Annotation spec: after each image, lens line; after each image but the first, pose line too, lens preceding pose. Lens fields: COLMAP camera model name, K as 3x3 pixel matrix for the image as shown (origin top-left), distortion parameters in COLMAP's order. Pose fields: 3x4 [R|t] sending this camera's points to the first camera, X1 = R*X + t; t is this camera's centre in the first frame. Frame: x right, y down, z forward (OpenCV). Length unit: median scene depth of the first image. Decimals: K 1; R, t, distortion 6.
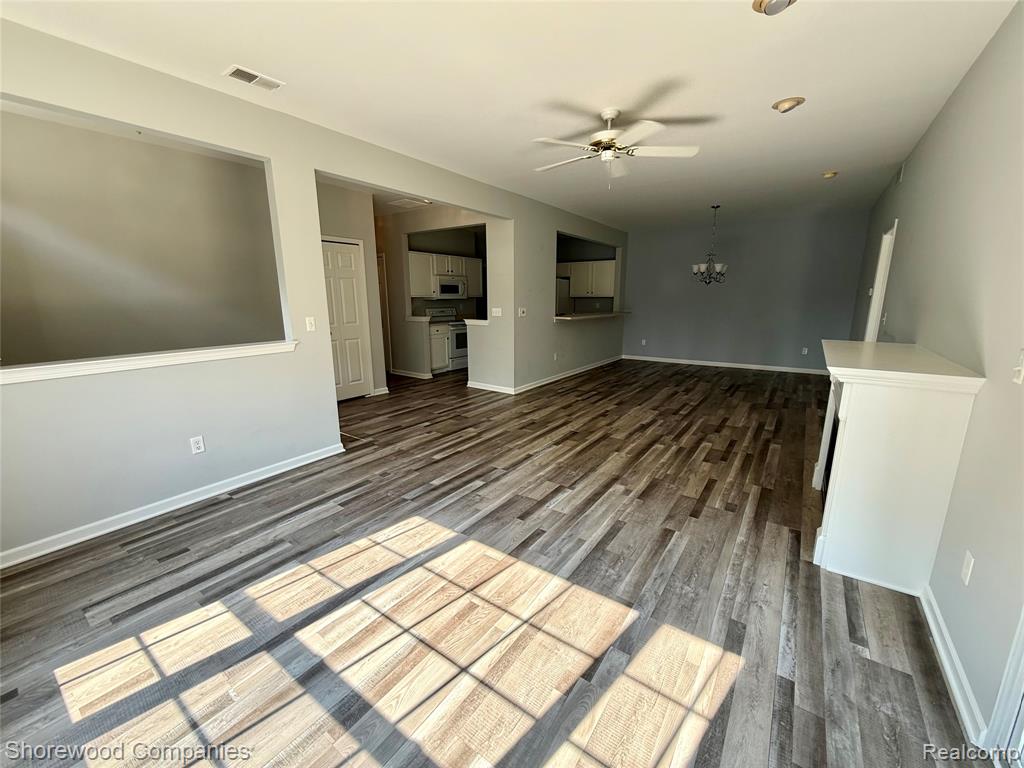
lens RADIAL K [[406.4, 0, 515.9], [0, 406.4, 383.0], [0, 0, 1]] dist [0.000999, -0.000048]
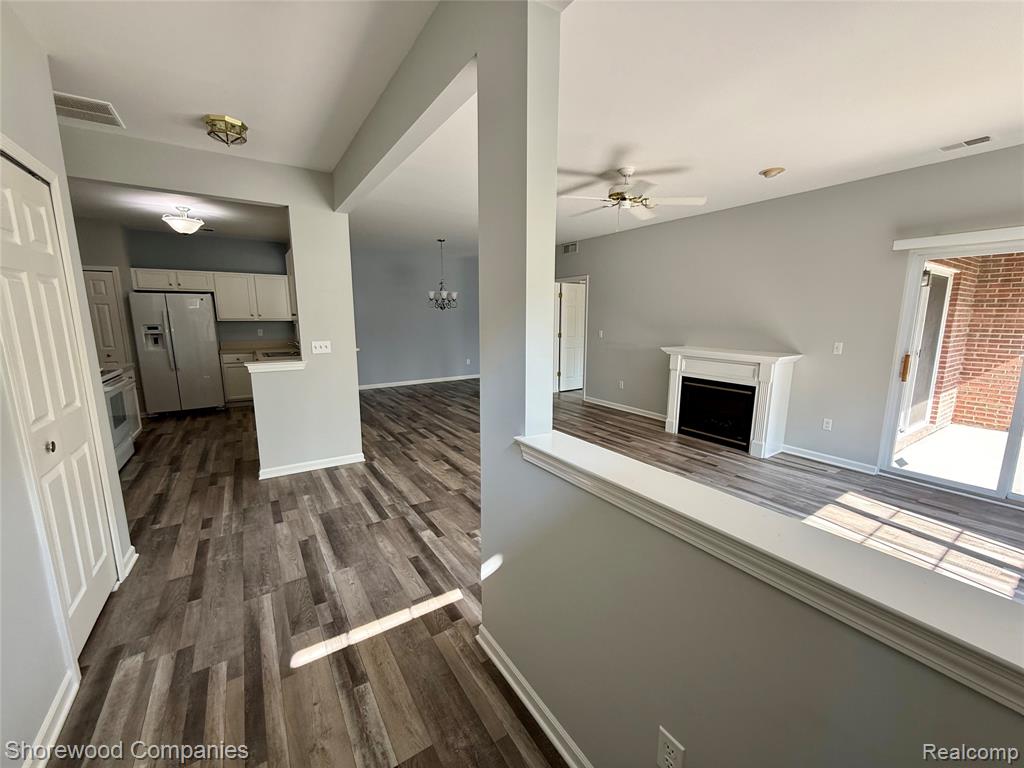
lens RADIAL K [[406.4, 0, 514.5], [0, 406.4, 382.7], [0, 0, 1]] dist [0.000999, -0.000048]
pose [[0.361819, -0.148137, 0.920403, -0.675221], [0.189948, 0.978298, 0.082785, -0.141238], [-0.912692, 0.144876, 0.382106, 0.591115]]
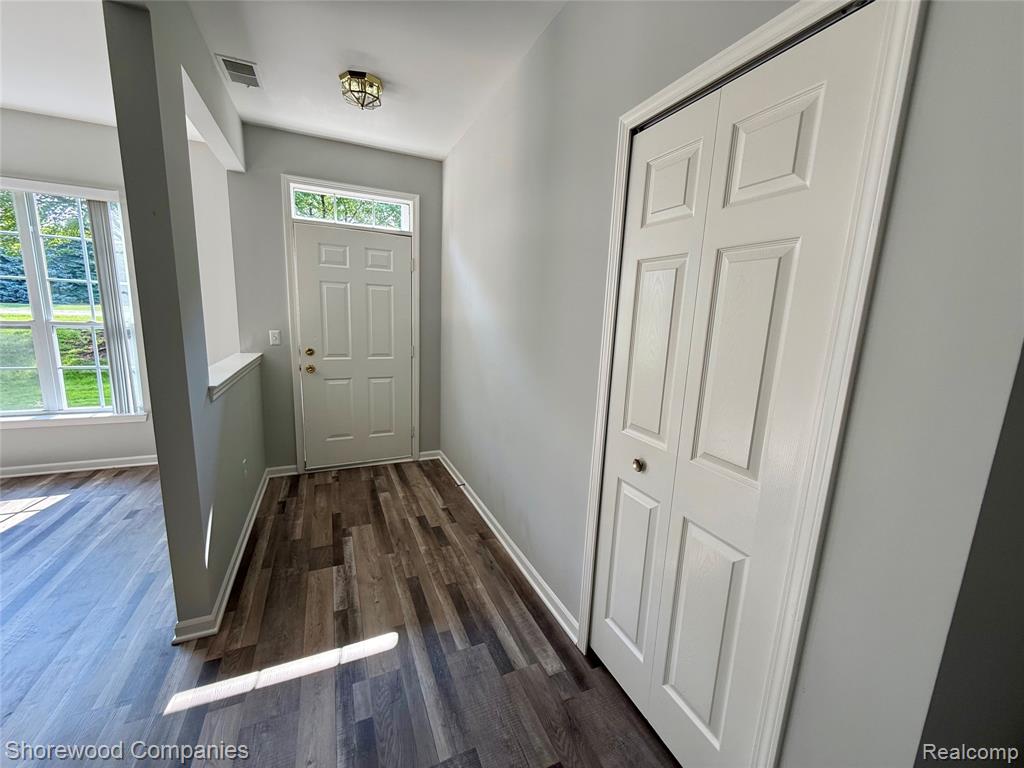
lens RADIAL K [[406.4, 0, 513.0], [0, 406.4, 384.3], [0, 0, 1]] dist [0.000999, -0.000048]
pose [[-0.508554, 0.133077, -0.850684, -0.210036], [-0.217530, 0.936077, 0.276479, -0.252393], [0.833098, 0.325654, -0.447098, 1.135771]]
